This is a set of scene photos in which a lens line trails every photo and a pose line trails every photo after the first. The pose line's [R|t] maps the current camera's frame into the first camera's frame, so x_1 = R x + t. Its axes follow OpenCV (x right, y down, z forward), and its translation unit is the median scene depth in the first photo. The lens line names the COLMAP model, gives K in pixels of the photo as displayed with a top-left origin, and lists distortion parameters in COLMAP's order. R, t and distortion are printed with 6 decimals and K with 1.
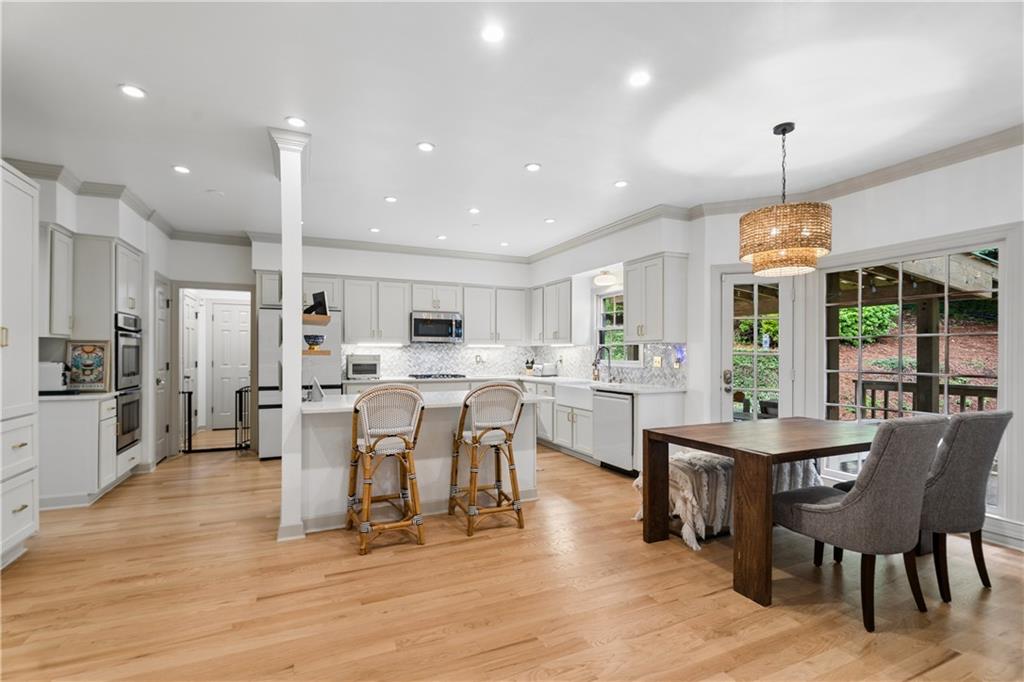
lens RADIAL K [[460.3, 0, 514.7], [0, 460.3, 352.7], [0, 0, 1]] dist [0.001367, 0.000250]
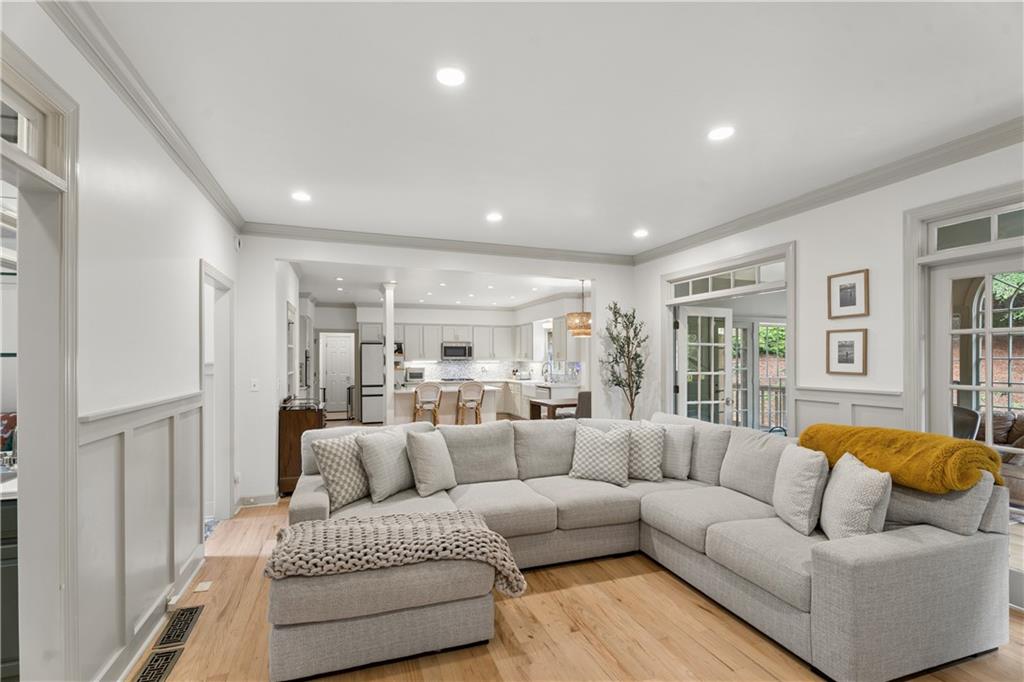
lens RADIAL K [[460.3, 0, 514.7], [0, 460.3, 352.7], [0, 0, 1]] dist [0.001367, 0.000250]
pose [[0.995866, -0.006746, -0.090579, 0.213457], [0.005672, 0.999911, -0.012099, -0.029394], [0.090652, 0.011535, 0.995816, -0.732916]]
